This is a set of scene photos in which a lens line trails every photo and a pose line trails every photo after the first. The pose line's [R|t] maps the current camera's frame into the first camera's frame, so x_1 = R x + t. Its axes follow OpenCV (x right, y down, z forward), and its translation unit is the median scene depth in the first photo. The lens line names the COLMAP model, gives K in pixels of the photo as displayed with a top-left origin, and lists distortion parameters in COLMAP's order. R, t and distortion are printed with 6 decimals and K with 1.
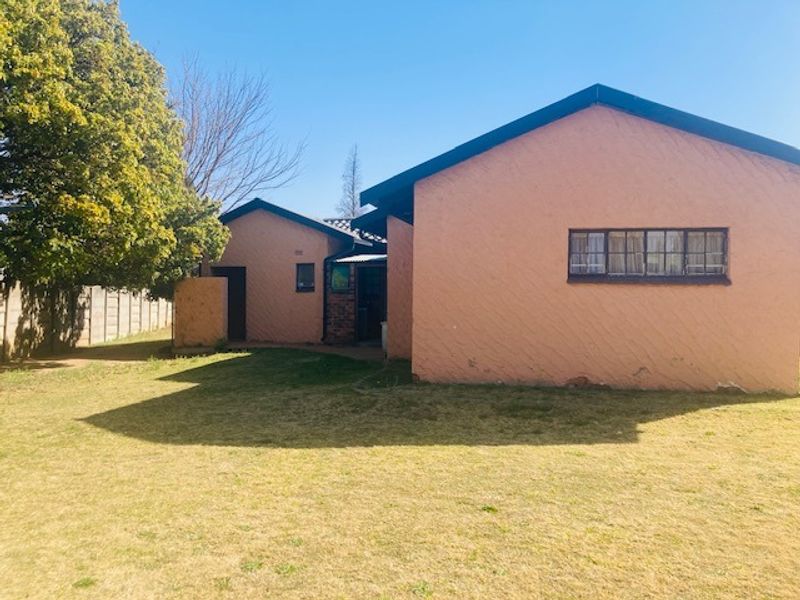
lens RADIAL K [[562.0, 0, 400.0], [0, 562.0, 300.0], [0, 0, 1]] dist [0.101394, -0.000608]
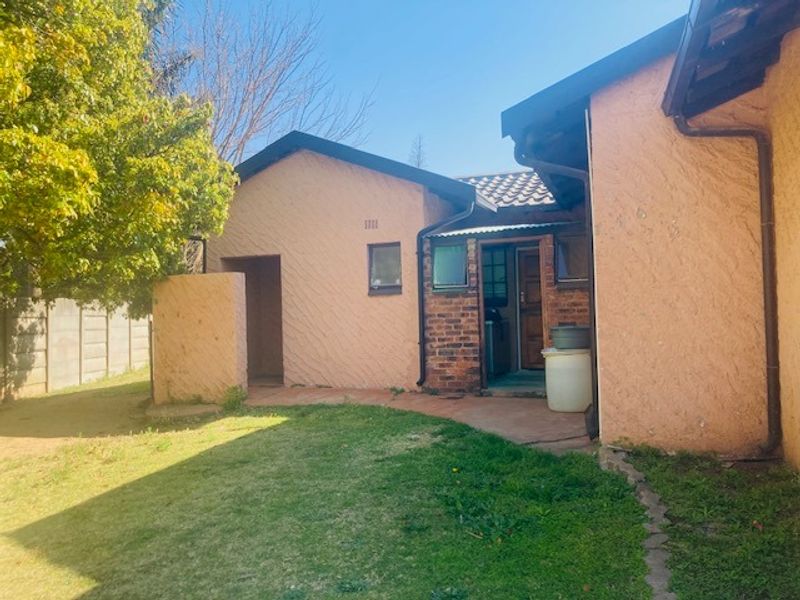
lens RADIAL K [[654.7, 0, 400.0], [0, 654.7, 300.0], [0, 0, 1]] dist [0.049228, -0.048895]
pose [[0.992279, -0.030854, -0.120127, -0.078685], [0.028887, 0.999419, -0.018077, 0.002128], [0.120615, 0.014468, 0.992594, 0.378073]]
